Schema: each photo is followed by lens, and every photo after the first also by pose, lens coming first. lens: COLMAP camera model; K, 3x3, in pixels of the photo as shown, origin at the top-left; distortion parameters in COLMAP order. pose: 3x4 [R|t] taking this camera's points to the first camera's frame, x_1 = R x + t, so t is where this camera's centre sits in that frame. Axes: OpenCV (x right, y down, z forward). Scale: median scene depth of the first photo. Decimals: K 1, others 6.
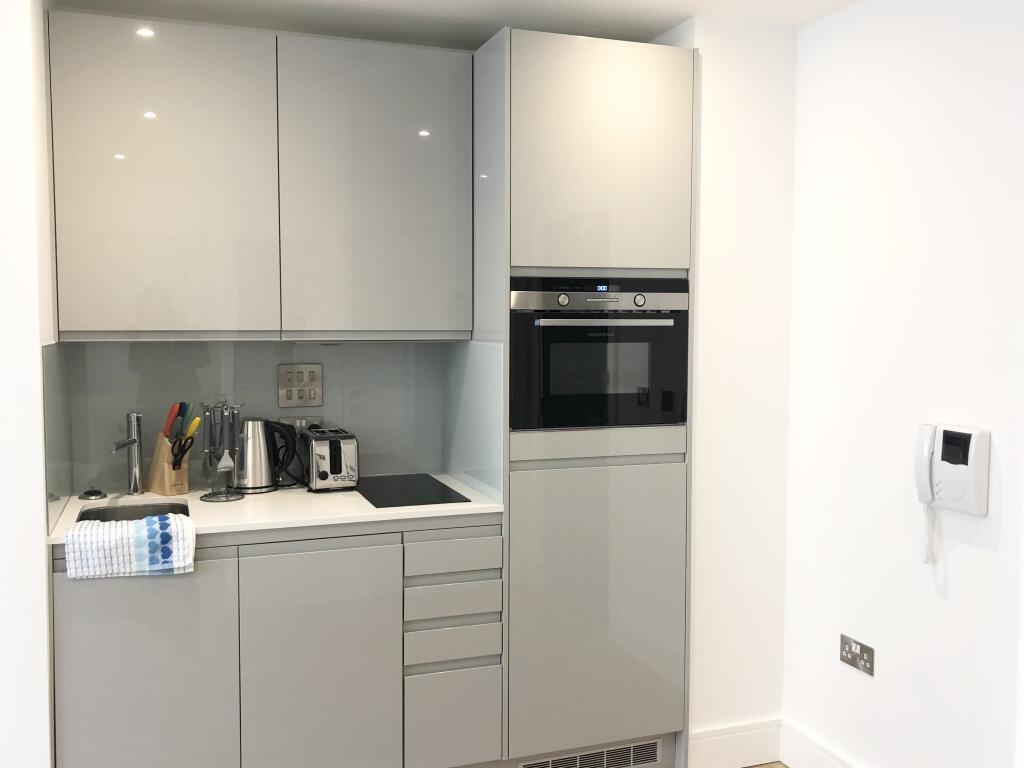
lens RADIAL K [[925.2, 0, 506.7], [0, 925.2, 383.8], [0, 0, 1]] dist [0.038241, -0.041093]
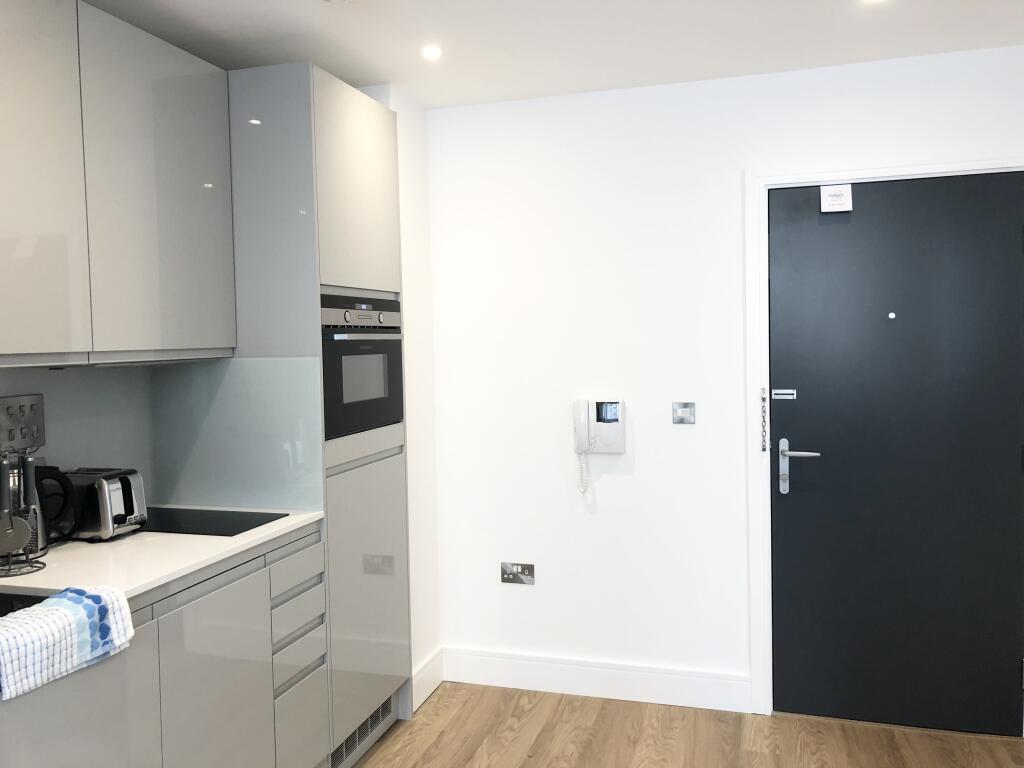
lens RADIAL K [[840.7, 0, 513.2], [0, 840.7, 386.2], [0, 0, 1]] dist [0.030358, -0.043502]
pose [[0.595191, -0.060909, 0.801272, -0.625048], [0.076785, 0.996872, 0.018740, -0.011380], [-0.799907, 0.050372, 0.598006, 0.243541]]
